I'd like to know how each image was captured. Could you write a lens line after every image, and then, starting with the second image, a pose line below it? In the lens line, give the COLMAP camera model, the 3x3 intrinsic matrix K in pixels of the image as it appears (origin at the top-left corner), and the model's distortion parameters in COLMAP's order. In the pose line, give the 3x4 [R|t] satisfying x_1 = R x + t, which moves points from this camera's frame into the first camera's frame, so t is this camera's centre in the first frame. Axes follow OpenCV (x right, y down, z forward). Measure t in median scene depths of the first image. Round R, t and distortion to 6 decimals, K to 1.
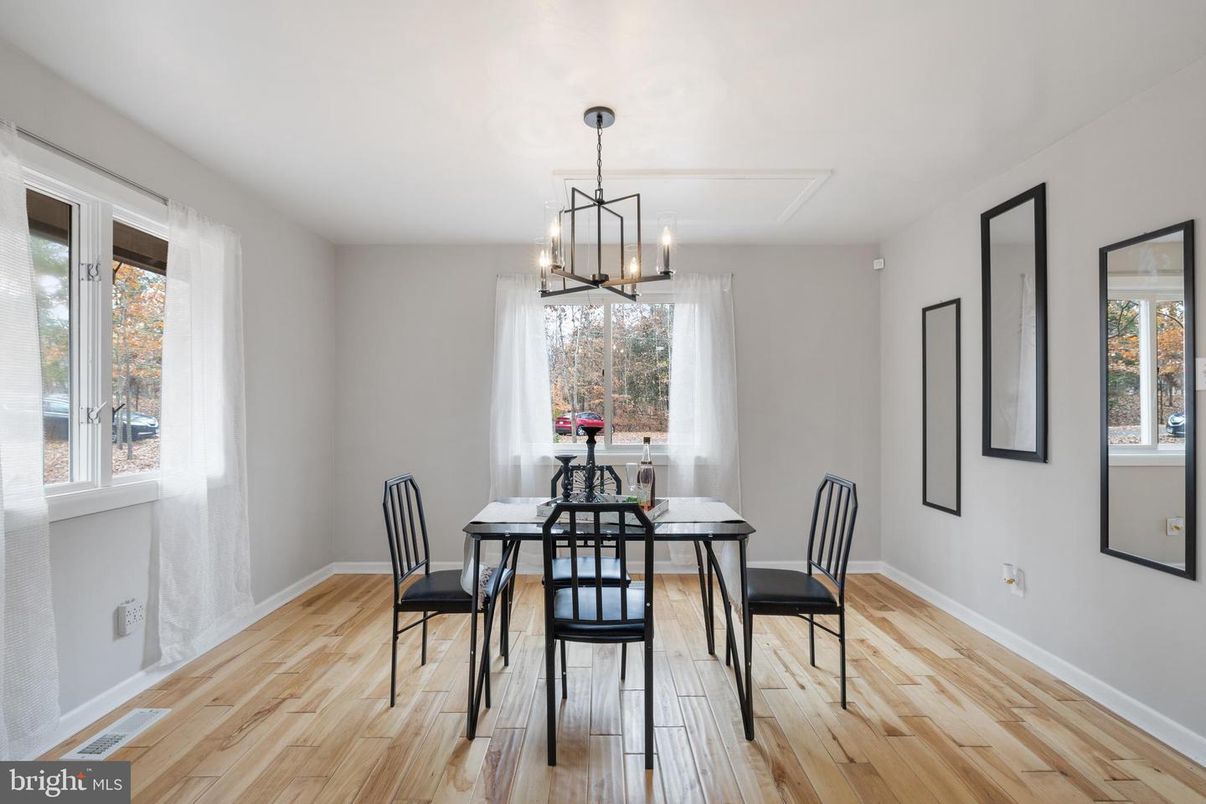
lens RADIAL K [[522.4, 0, 601.4], [0, 522.4, 409.9], [0, 0, 1]] dist [0.003073, 0.000506]
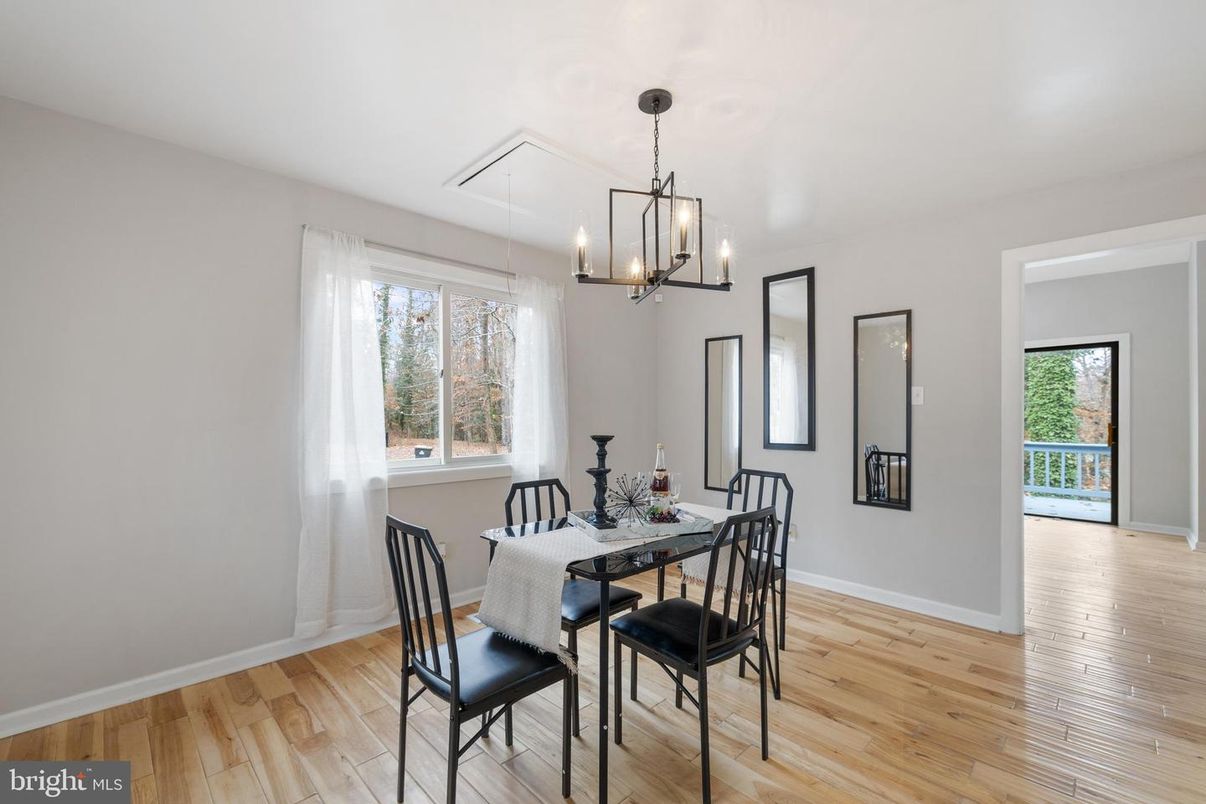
lens RADIAL K [[510.3, 0, 604.2], [0, 510.3, 421.5], [0, 0, 1]] dist [-0.000894, 0.000121]
pose [[0.713680, -0.008951, 0.700414, -0.628713], [0.003752, 0.999953, 0.008956, -0.000366], [-0.700461, -0.003764, 0.713680, 0.368821]]
